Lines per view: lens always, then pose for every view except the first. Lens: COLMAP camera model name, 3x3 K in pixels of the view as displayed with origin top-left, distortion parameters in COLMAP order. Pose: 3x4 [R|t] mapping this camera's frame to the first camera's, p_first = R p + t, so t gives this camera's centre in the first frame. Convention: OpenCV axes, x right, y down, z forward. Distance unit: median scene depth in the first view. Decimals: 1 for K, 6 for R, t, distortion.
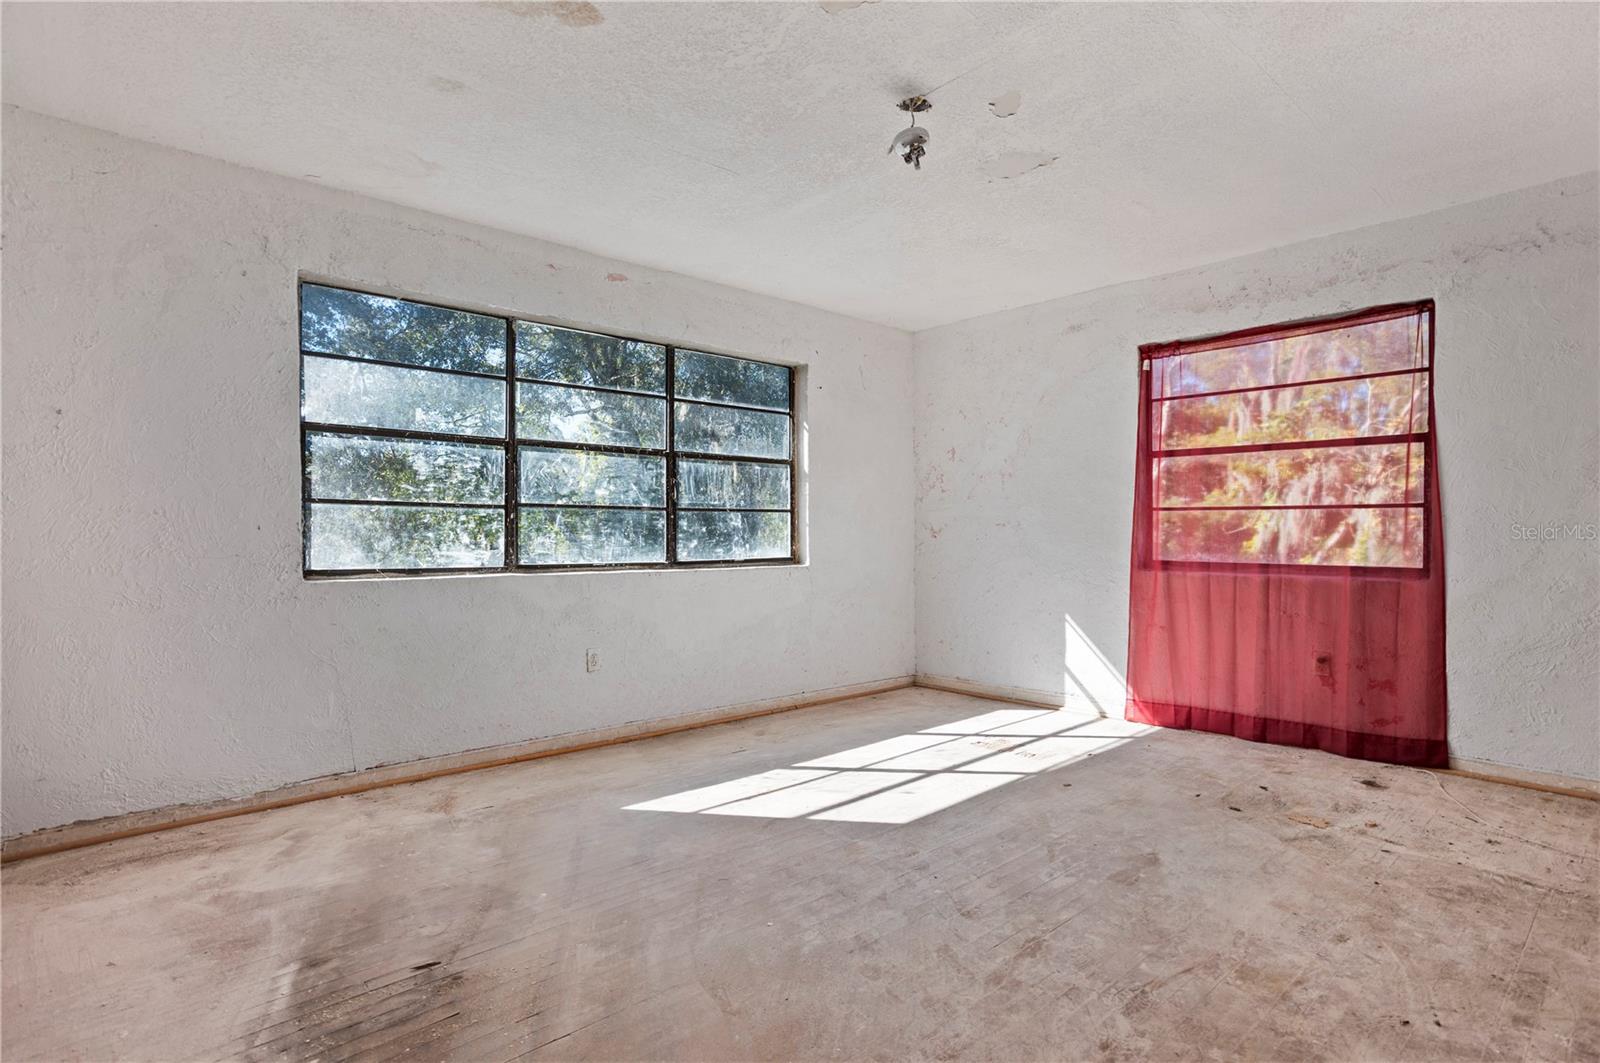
lens RADIAL K [[789.1, 0, 800.5], [0, 789.1, 536.4], [0, 0, 1]] dist [0.004390, 0.001151]
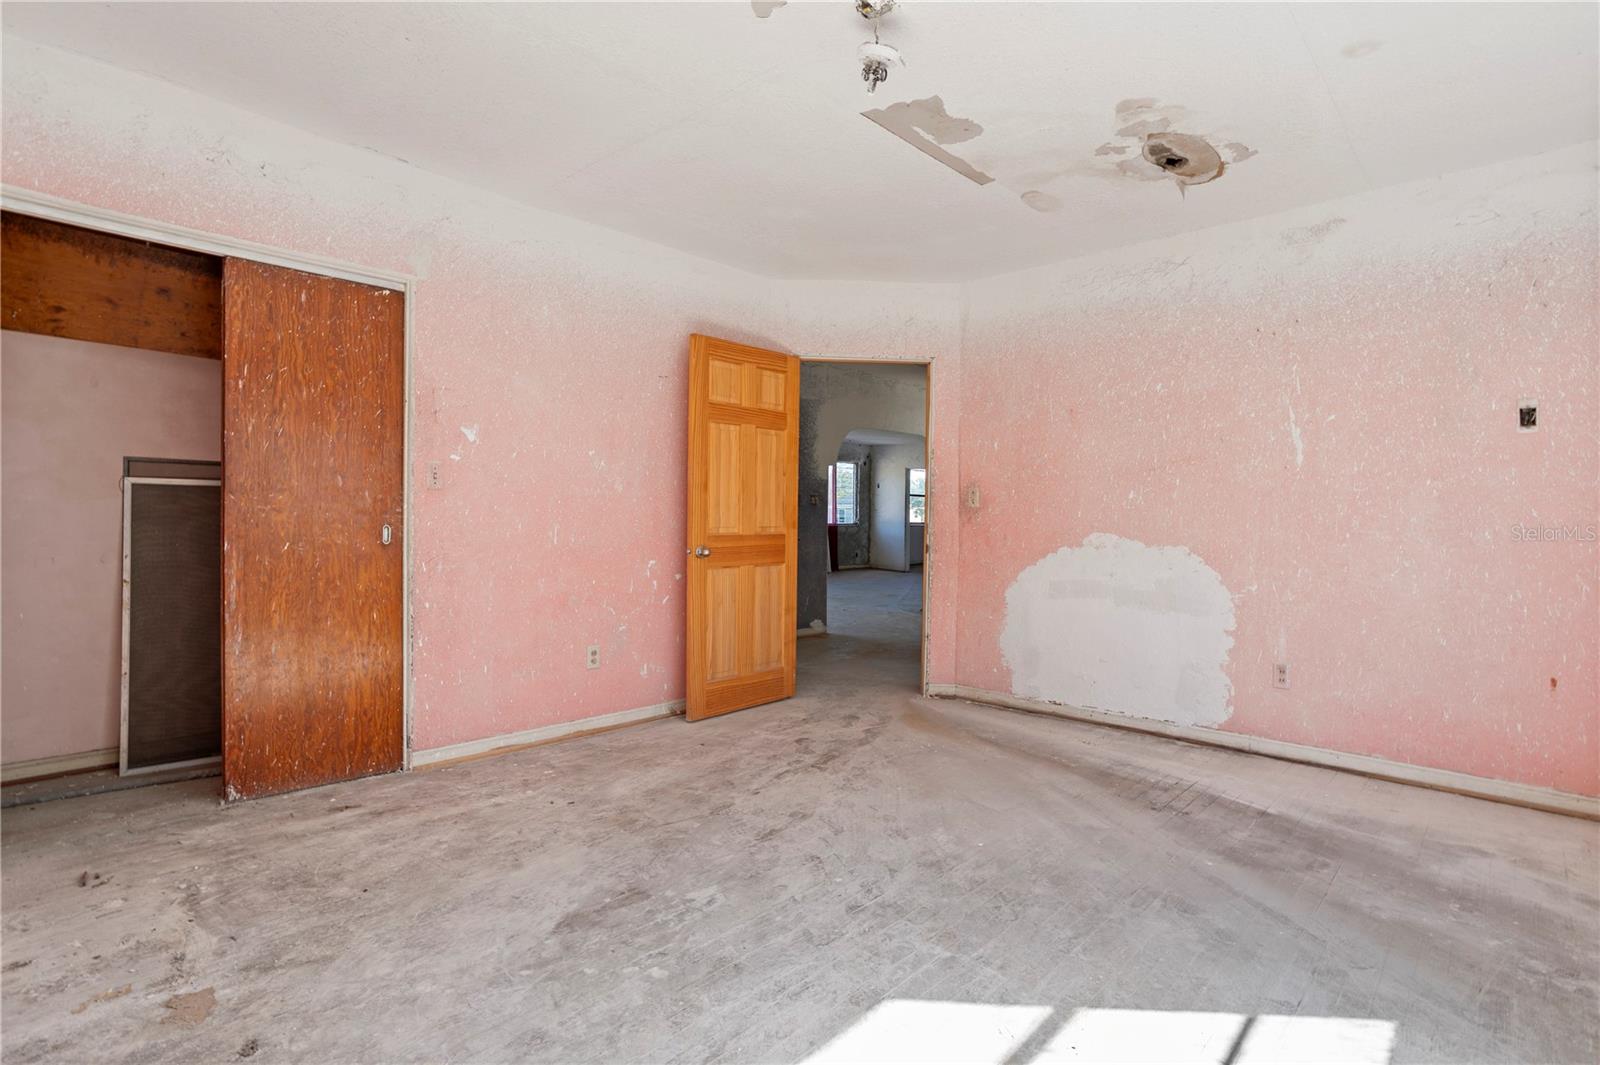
lens RADIAL K [[789.1, 0, 798.3], [0, 789.1, 527.4], [0, 0, 1]] dist [0.004390, 0.001151]
pose [[-0.996578, -0.011371, -0.081871, 0.326016], [-0.013179, 0.999680, 0.021578, -0.011065], [0.081599, 0.022583, -0.996409, 2.071625]]
